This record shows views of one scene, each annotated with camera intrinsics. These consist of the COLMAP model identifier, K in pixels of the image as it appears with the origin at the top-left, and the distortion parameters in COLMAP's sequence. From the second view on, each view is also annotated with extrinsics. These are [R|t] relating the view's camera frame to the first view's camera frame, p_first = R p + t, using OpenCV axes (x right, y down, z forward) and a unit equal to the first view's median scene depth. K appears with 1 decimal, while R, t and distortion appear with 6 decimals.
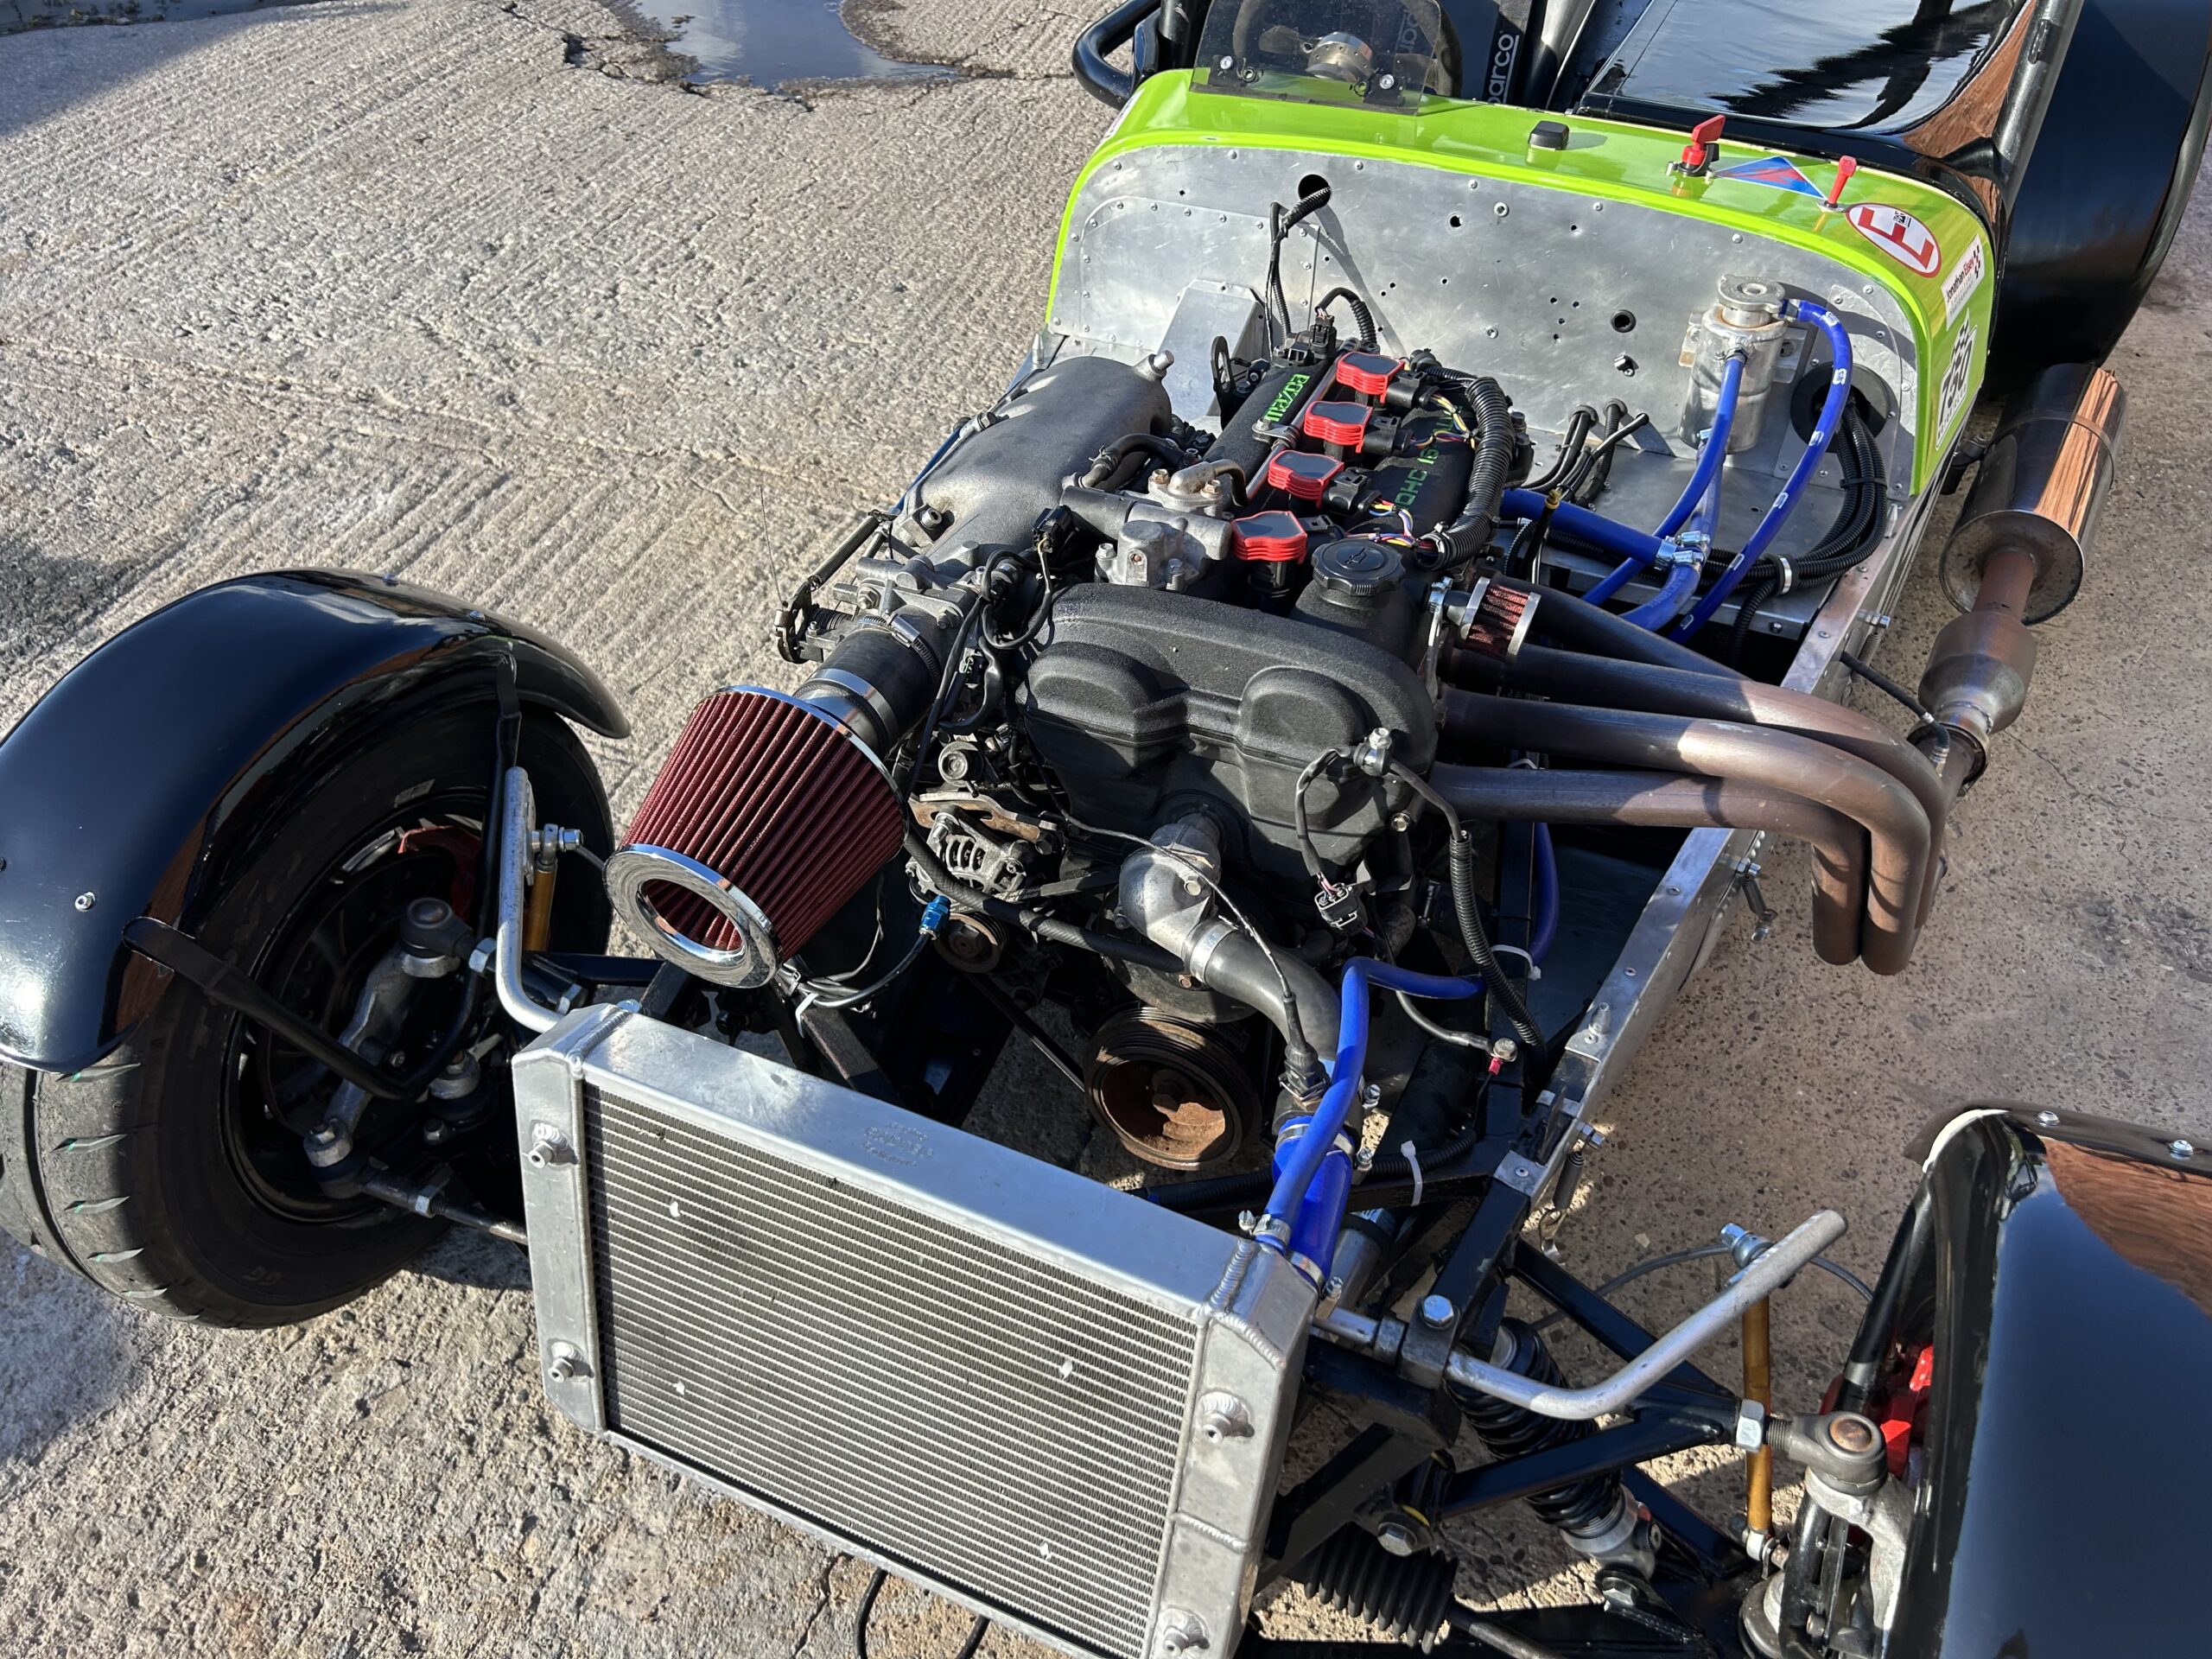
lens RADIAL K [[1677.8, 0, 1088.9], [0, 1677.8, 832.5], [0, 0, 1]] dist [0.039799, -0.042501]
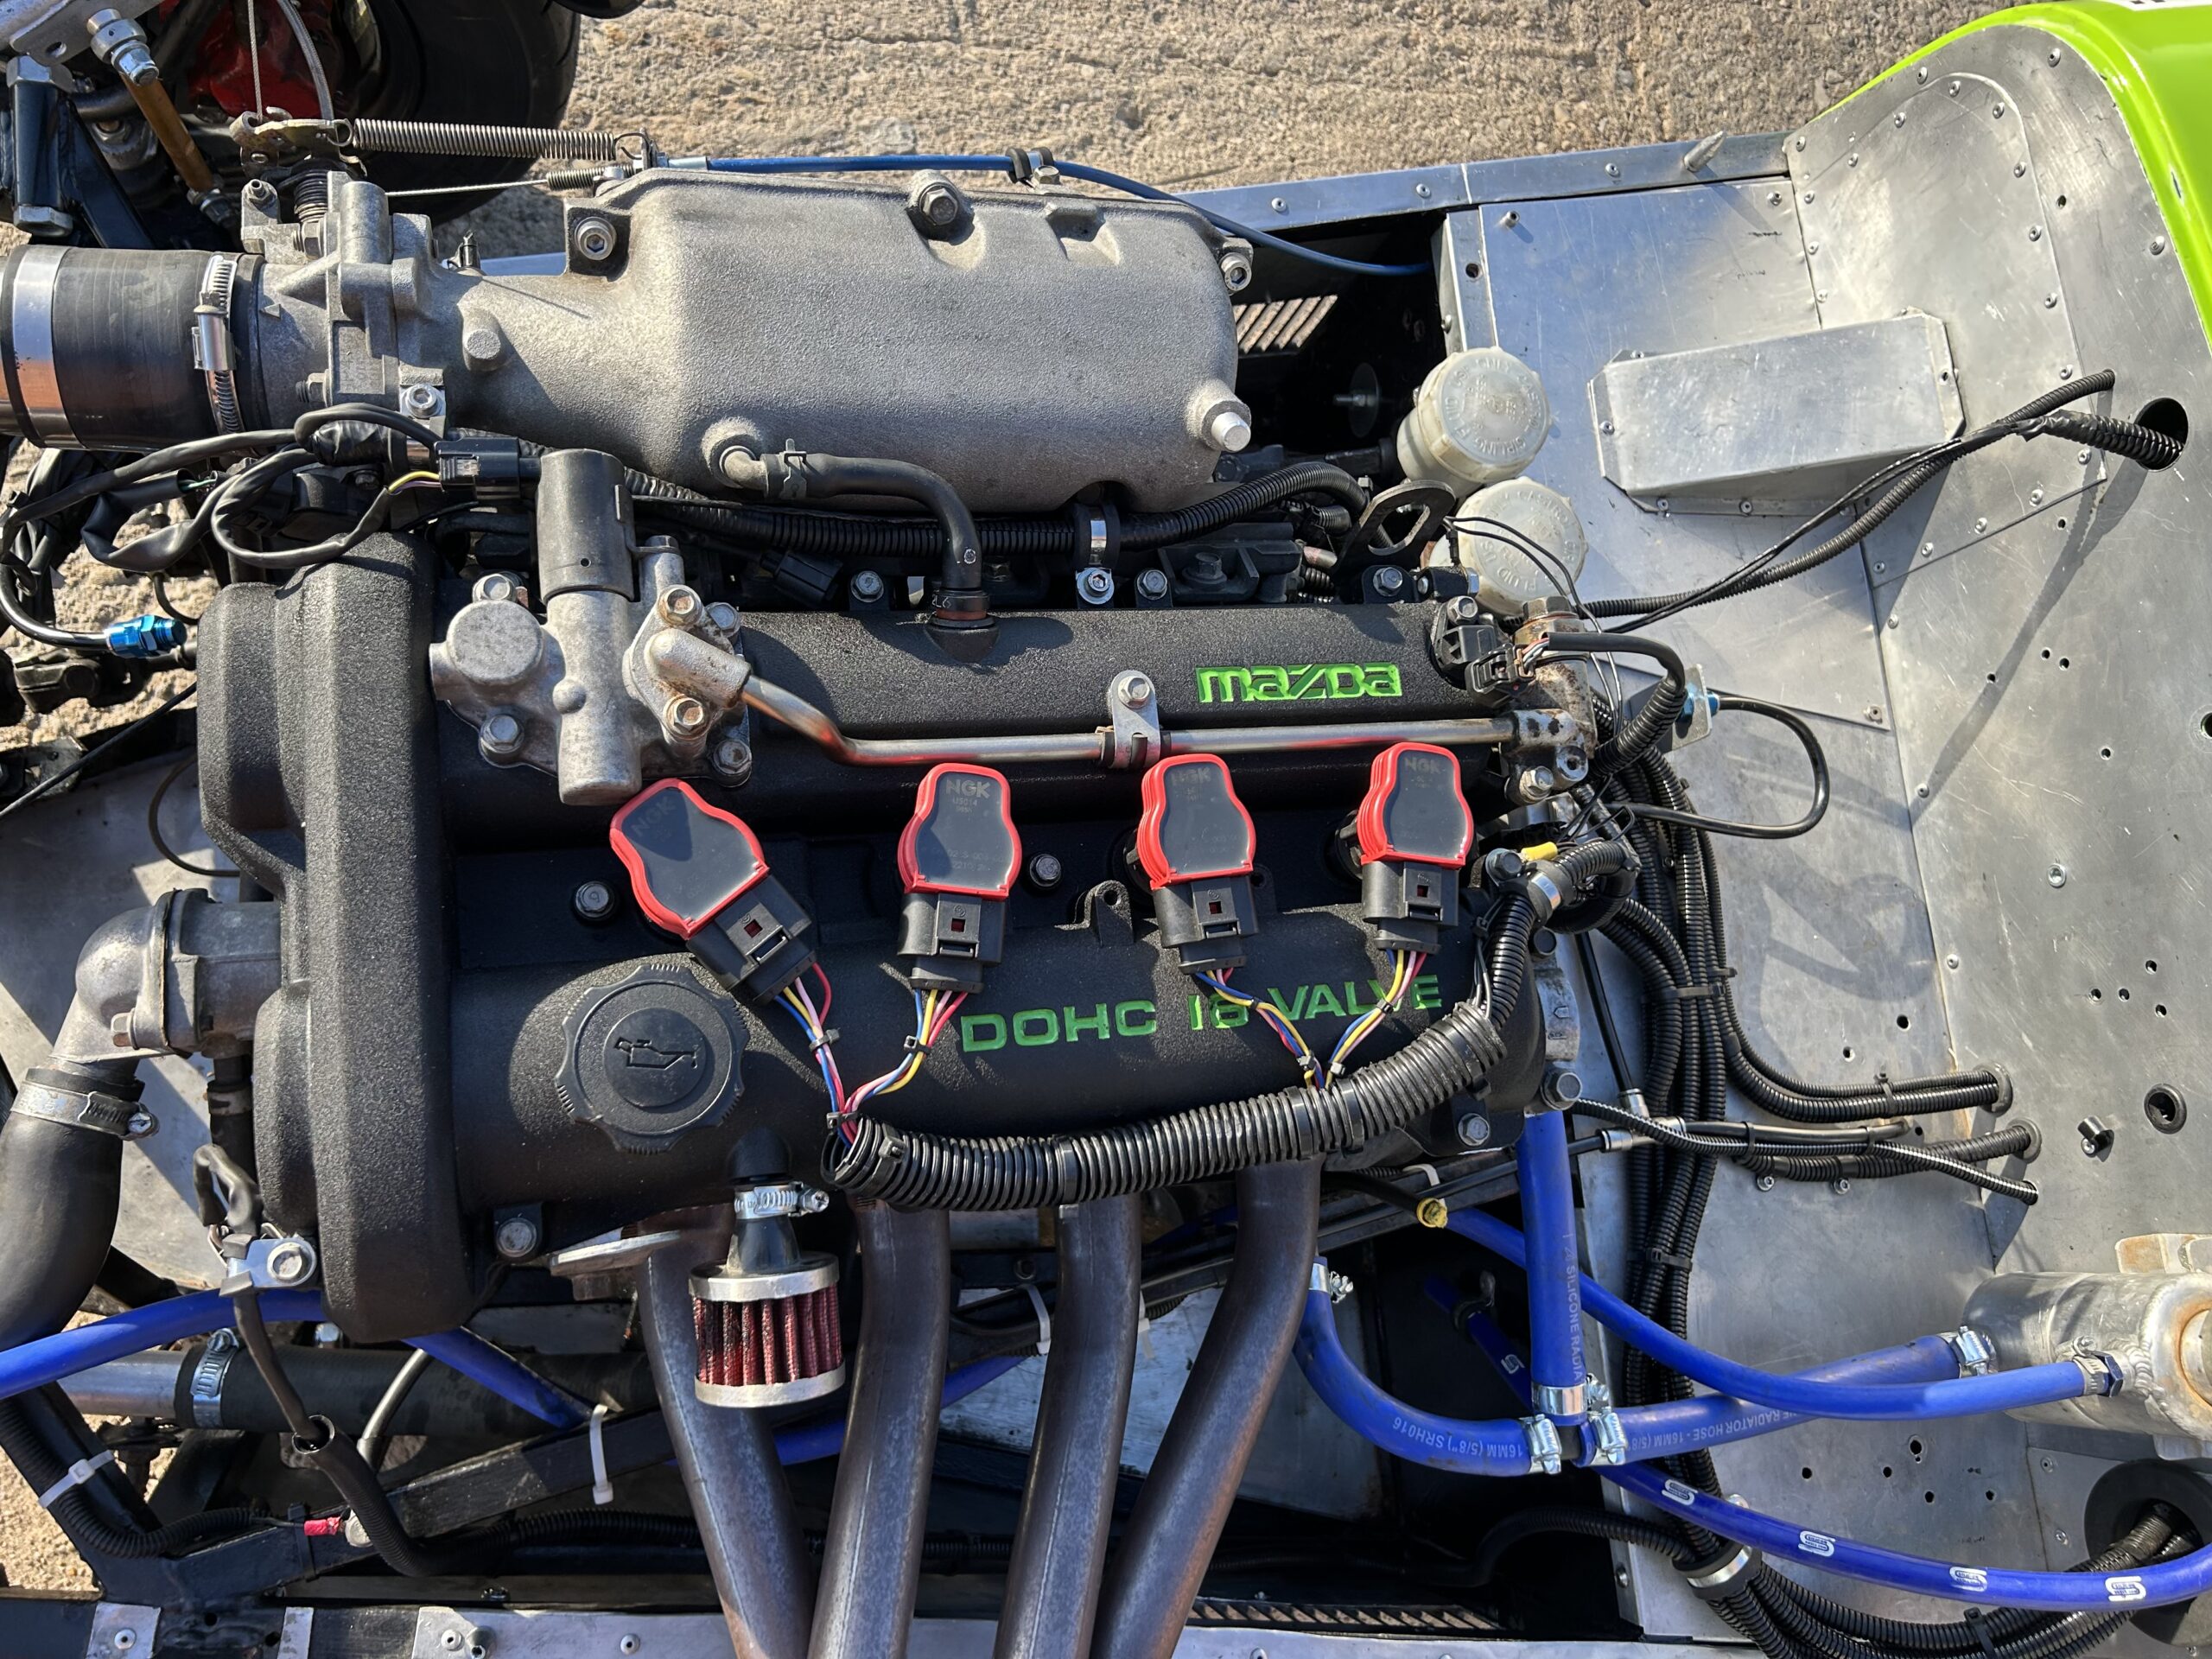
lens RADIAL K [[1677.8, 0, 1088.9], [0, 1677.8, 832.5], [0, 0, 1]] dist [0.039799, -0.042501]
pose [[0.466850, 0.881225, -0.074127, 0.126168], [-0.752638, 0.439936, 0.489891, -0.335035], [0.464315, -0.172915, 0.868627, 0.409296]]
